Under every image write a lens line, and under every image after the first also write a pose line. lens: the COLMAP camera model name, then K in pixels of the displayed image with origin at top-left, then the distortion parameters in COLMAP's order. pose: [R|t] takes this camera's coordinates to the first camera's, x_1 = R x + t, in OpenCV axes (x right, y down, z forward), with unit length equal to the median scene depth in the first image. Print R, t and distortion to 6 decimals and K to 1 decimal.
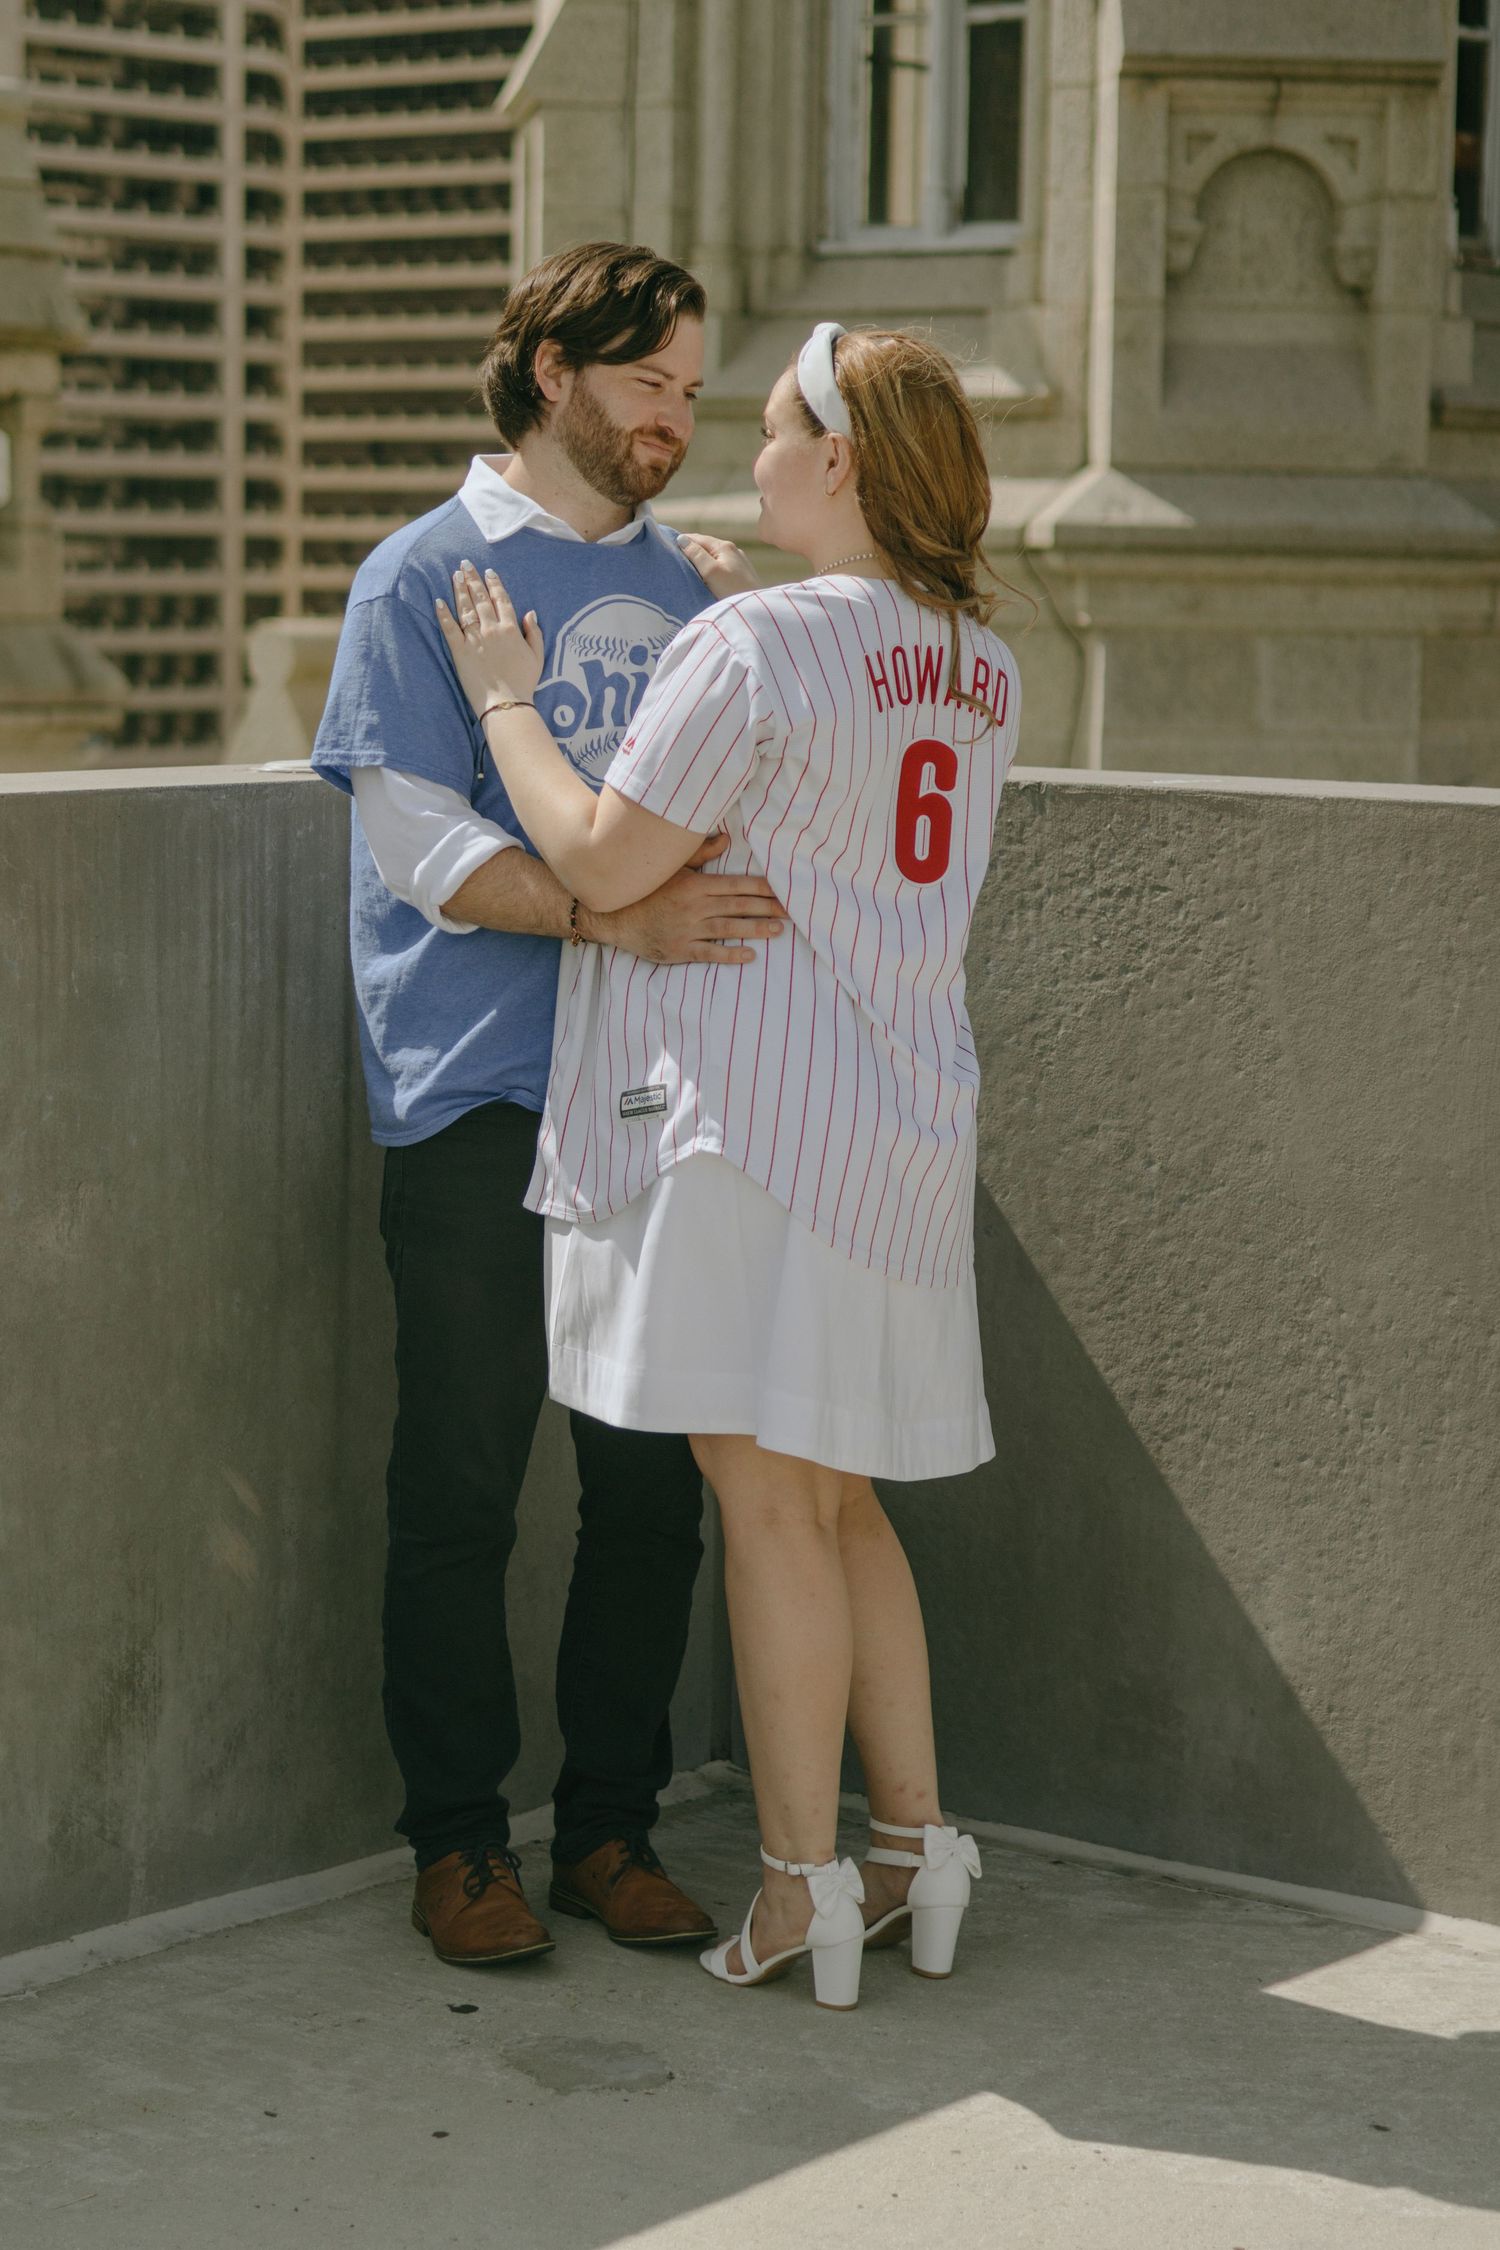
lens RADIAL K [[5017.5, 0, 750.0], [0, 5017.5, 1125.0], [0, 0, 1]] dist [-0.060405, 0.773747]
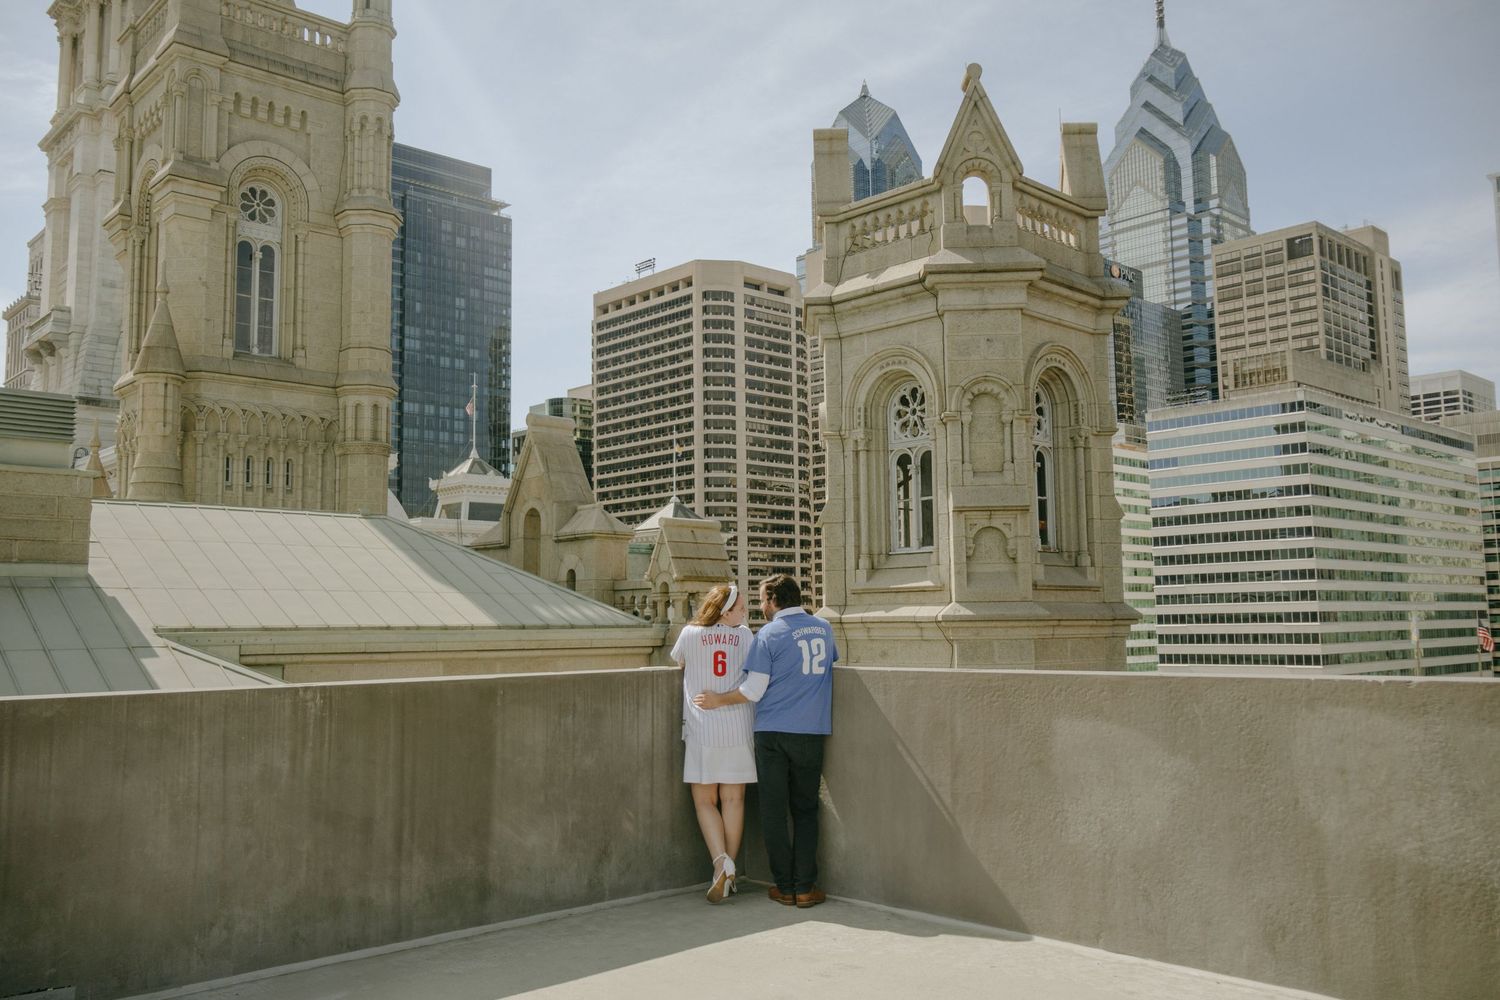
lens RADIAL K [[1238.9, 0, 733.5], [0, 1238.9, 496.8], [0, 0, 1]] dist [-0.002049, 0.000612]
pose [[0.987269, -0.043904, -0.152877, 0.050120], [0.009691, 0.975967, -0.217701, 0.008546], [0.158761, 0.213449, 0.963968, -0.060396]]
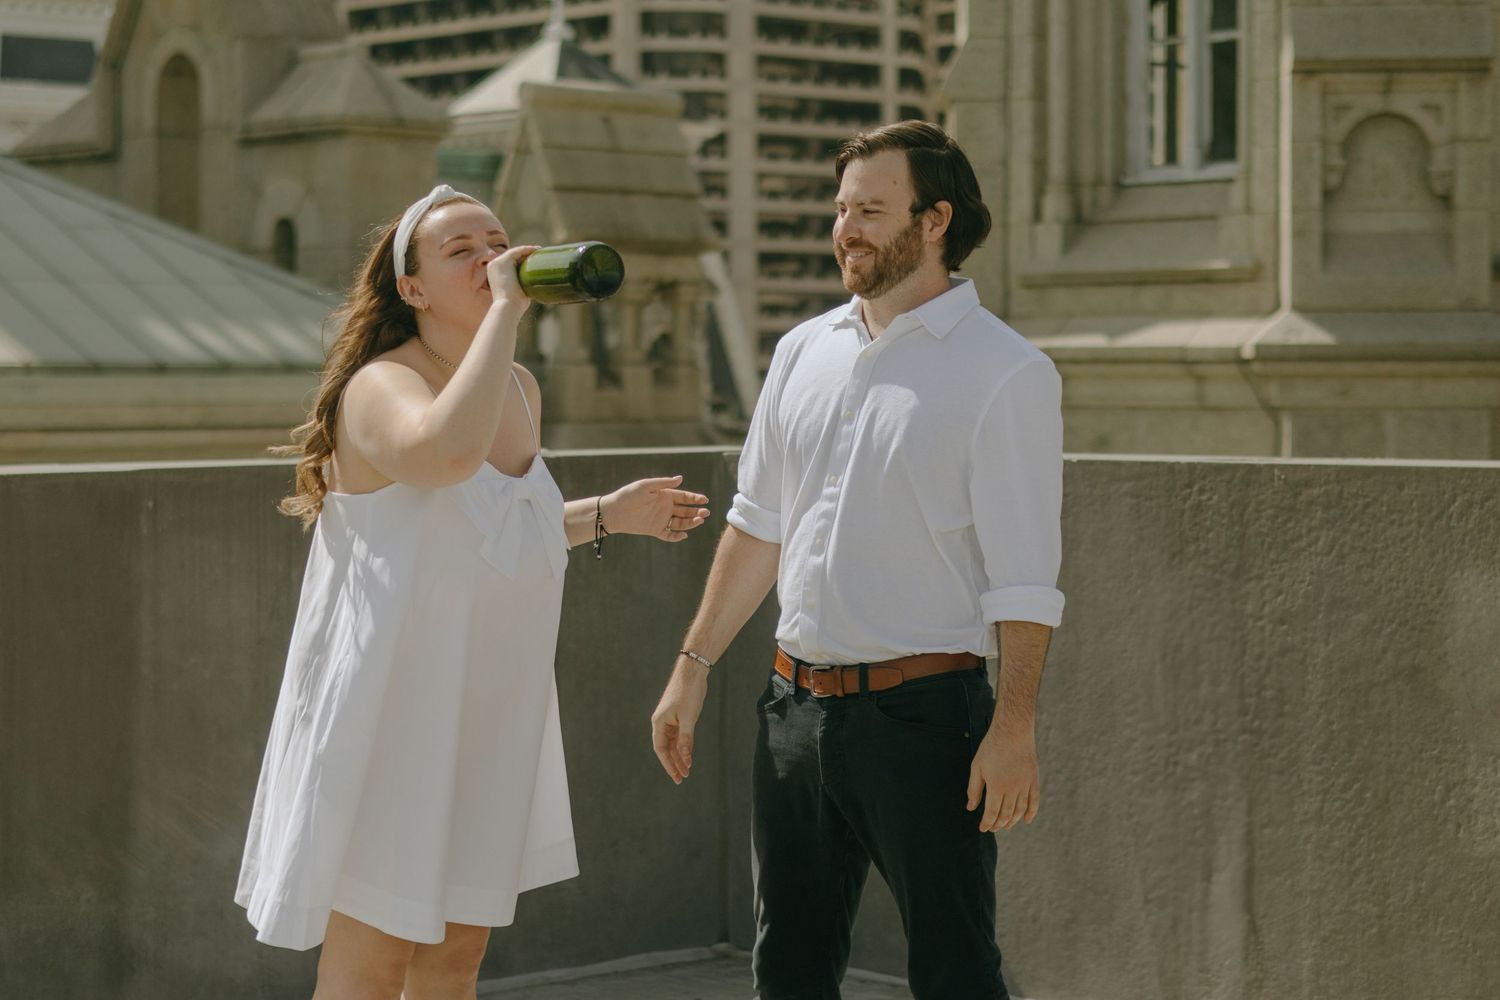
lens RADIAL K [[3345.0, 0, 750.0], [0, 3345.0, 500.0], [0, 0, 1]] dist [-0.060405, 0.773747]
pose [[0.988981, -0.015316, -0.147249, 0.056876], [0.003853, 0.996960, -0.077822, 0.014817], [0.147993, 0.076397, 0.986033, -0.094539]]
